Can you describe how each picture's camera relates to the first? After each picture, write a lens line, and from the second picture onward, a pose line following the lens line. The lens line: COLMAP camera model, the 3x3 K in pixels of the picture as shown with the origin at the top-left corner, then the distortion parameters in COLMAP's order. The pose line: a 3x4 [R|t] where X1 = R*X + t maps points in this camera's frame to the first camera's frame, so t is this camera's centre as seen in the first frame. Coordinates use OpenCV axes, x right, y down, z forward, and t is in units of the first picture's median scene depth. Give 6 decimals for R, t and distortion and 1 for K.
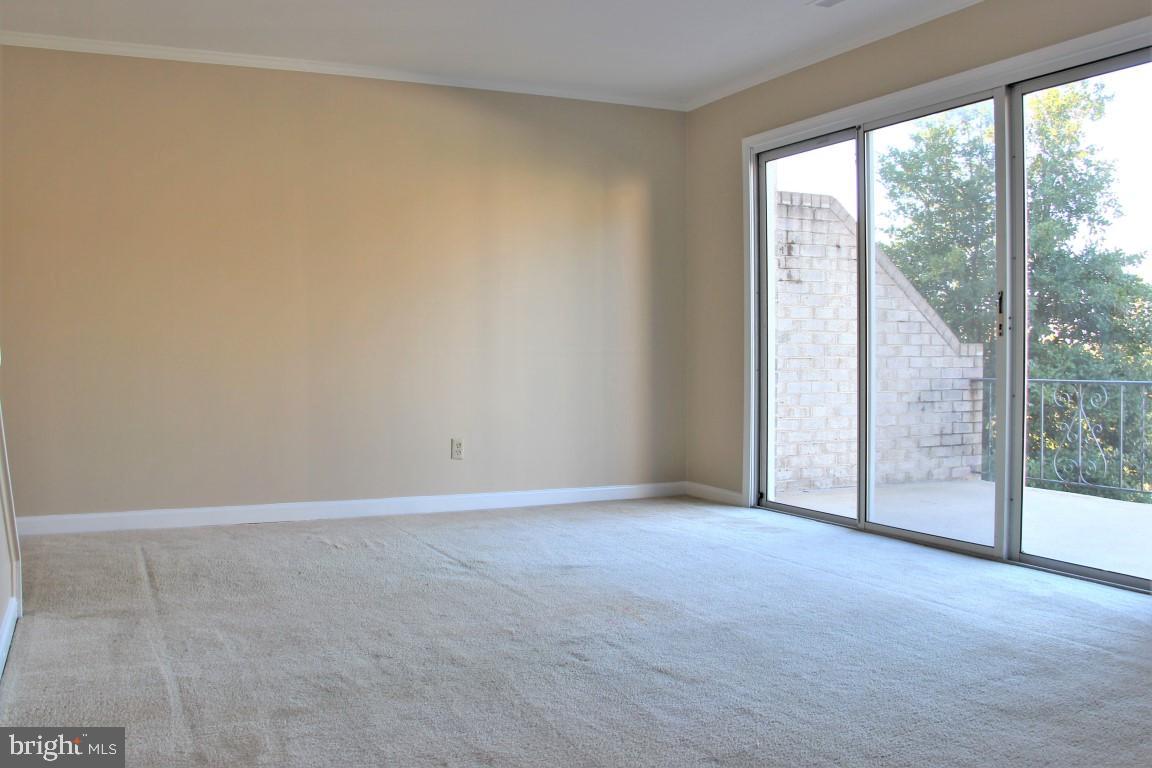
lens RADIAL K [[1063.0, 0, 576.0], [0, 1063.0, 384.0], [0, 0, 1]] dist [-0.160559, 0.003056]
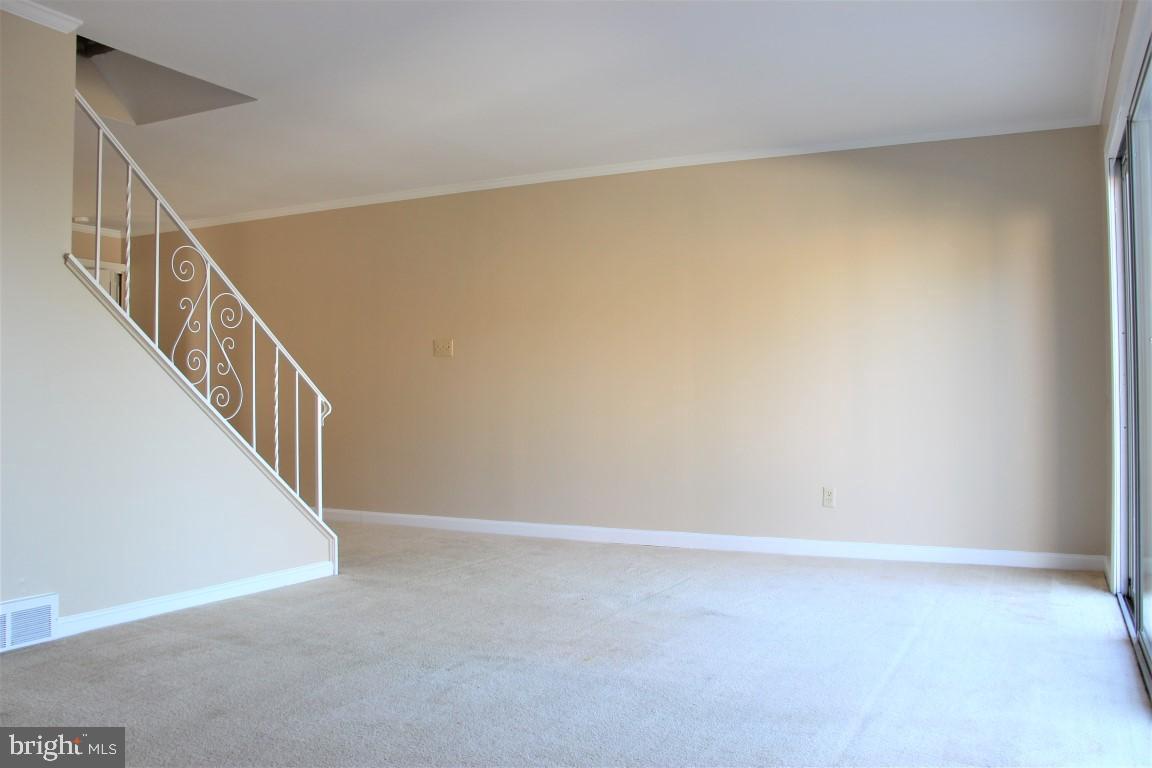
lens RADIAL K [[981.0, 0, 602.7], [0, 981.0, 379.7], [0, 0, 1]] dist [-0.168939, 0.109999]
pose [[0.589427, -0.017444, -0.807633, 0.599686], [-0.018191, 0.999227, -0.034859, -0.019268], [0.807617, 0.035238, 0.588654, 0.288513]]
